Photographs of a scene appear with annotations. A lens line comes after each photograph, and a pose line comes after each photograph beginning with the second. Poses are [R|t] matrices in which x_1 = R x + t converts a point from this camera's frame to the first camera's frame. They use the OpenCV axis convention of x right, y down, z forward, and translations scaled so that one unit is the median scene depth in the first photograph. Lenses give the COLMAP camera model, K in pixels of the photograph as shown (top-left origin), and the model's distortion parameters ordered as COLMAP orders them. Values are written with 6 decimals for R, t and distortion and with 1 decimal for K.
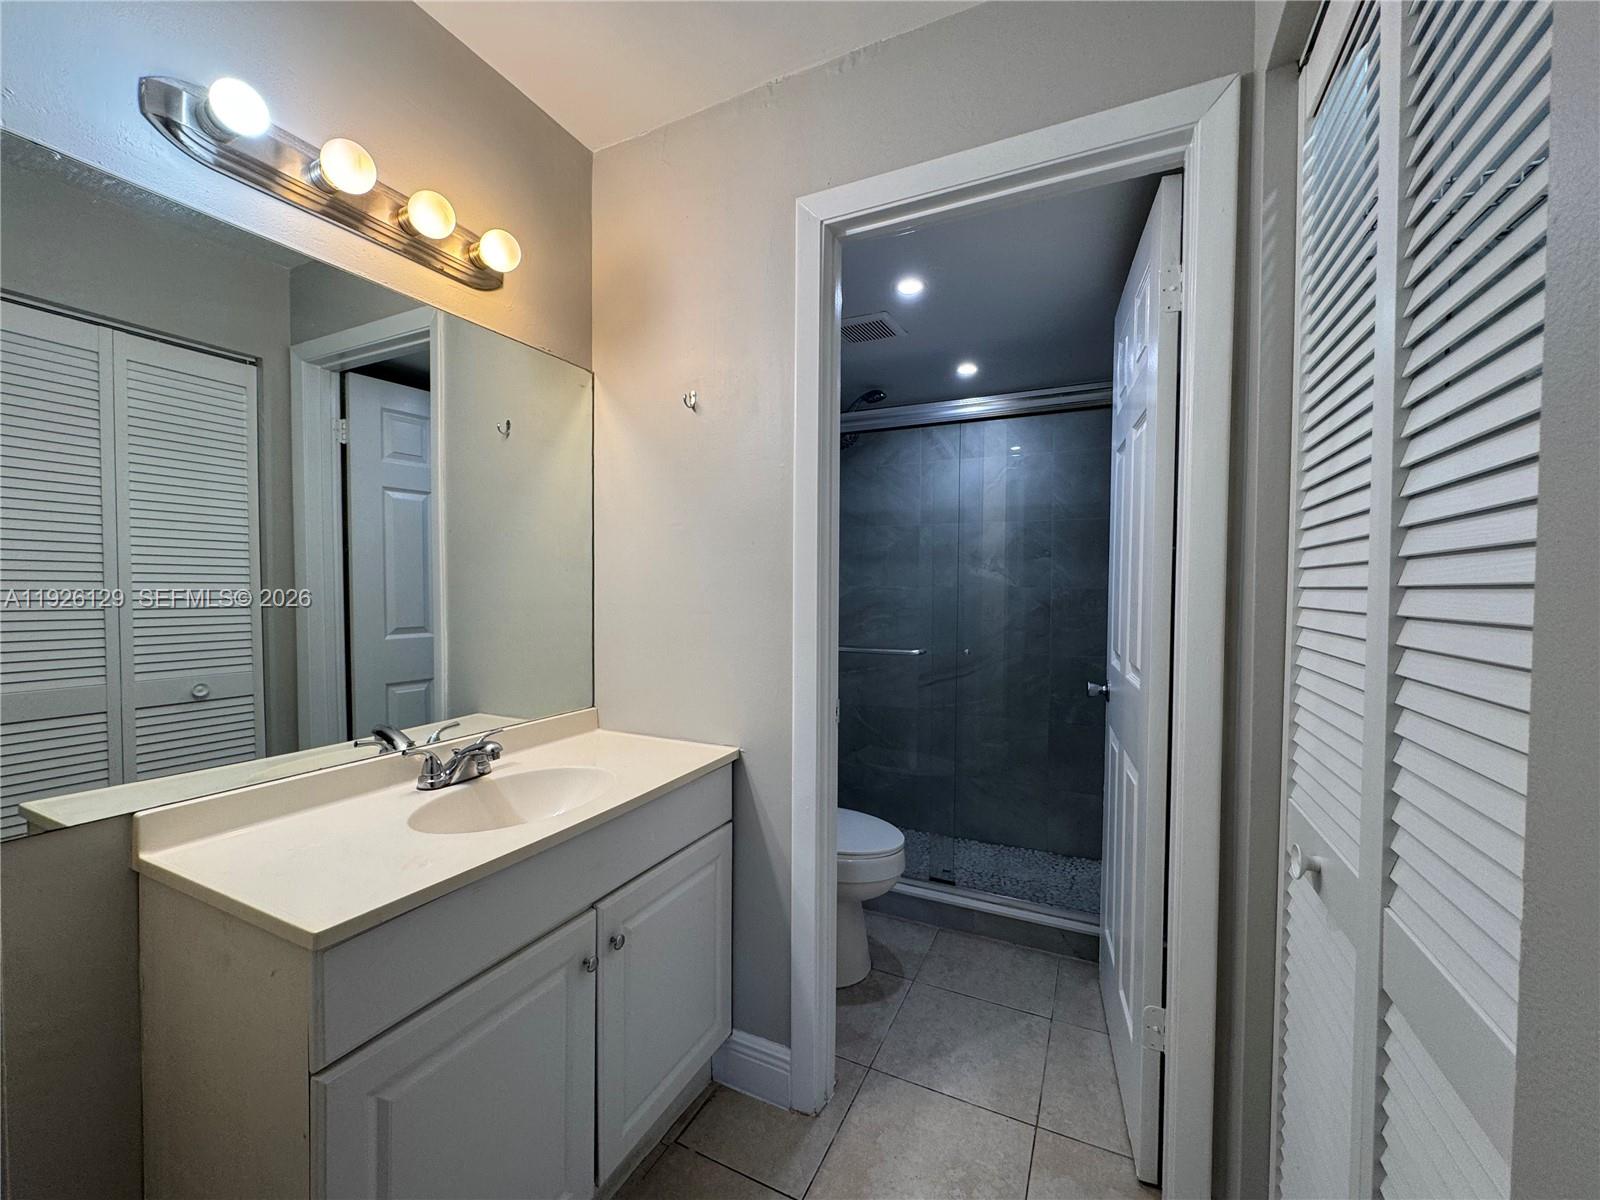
lens RADIAL K [[641.3, 0, 800.8], [0, 641.3, 604.5], [0, 0, 1]] dist [-0.005162, 0.000881]
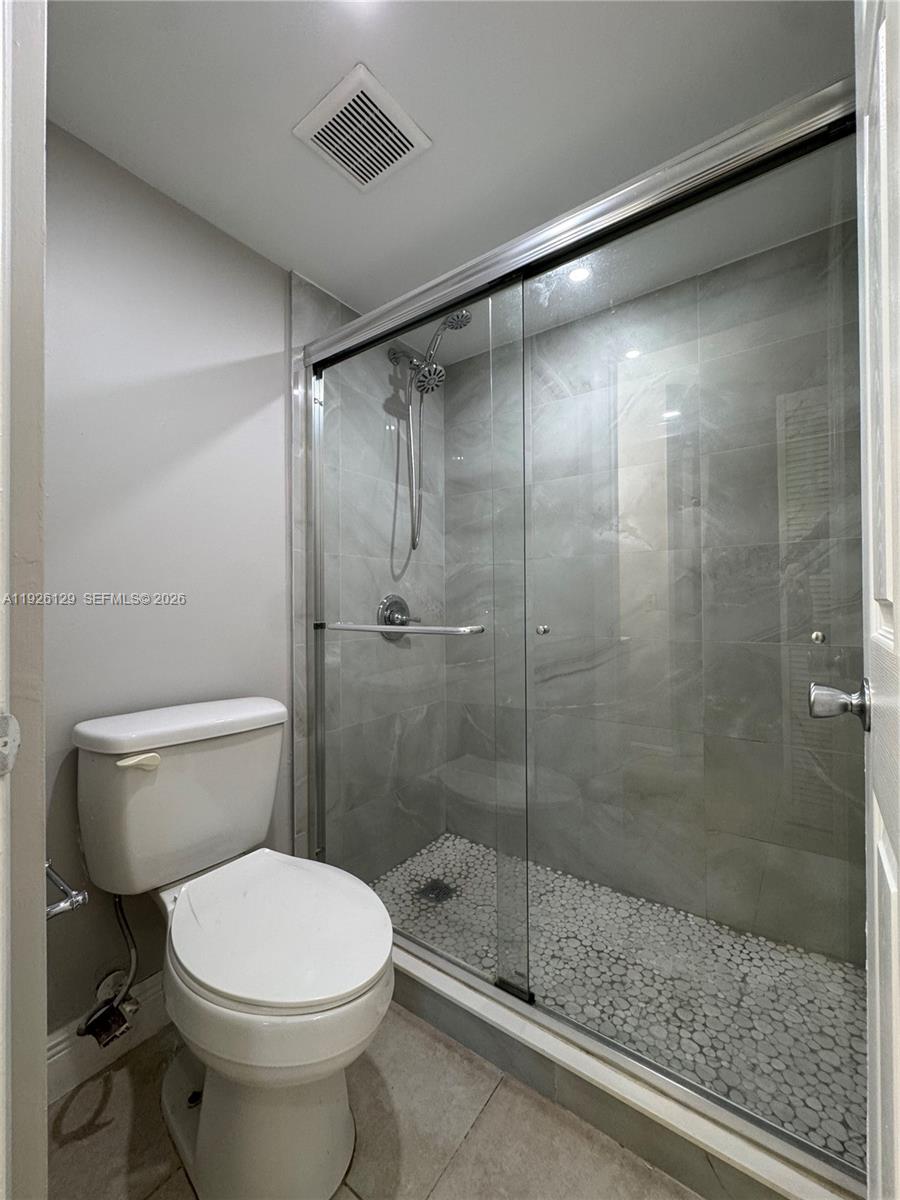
lens RADIAL K [[481.0, 0, 446.7], [0, 481.0, 599.1], [0, 0, 1]] dist [-0.005162, 0.000881]
pose [[0.983399, -0.014357, -0.180889, 0.198635], [0.007714, 0.999272, -0.037371, 0.047136], [0.181294, 0.035355, 0.982793, 0.404299]]
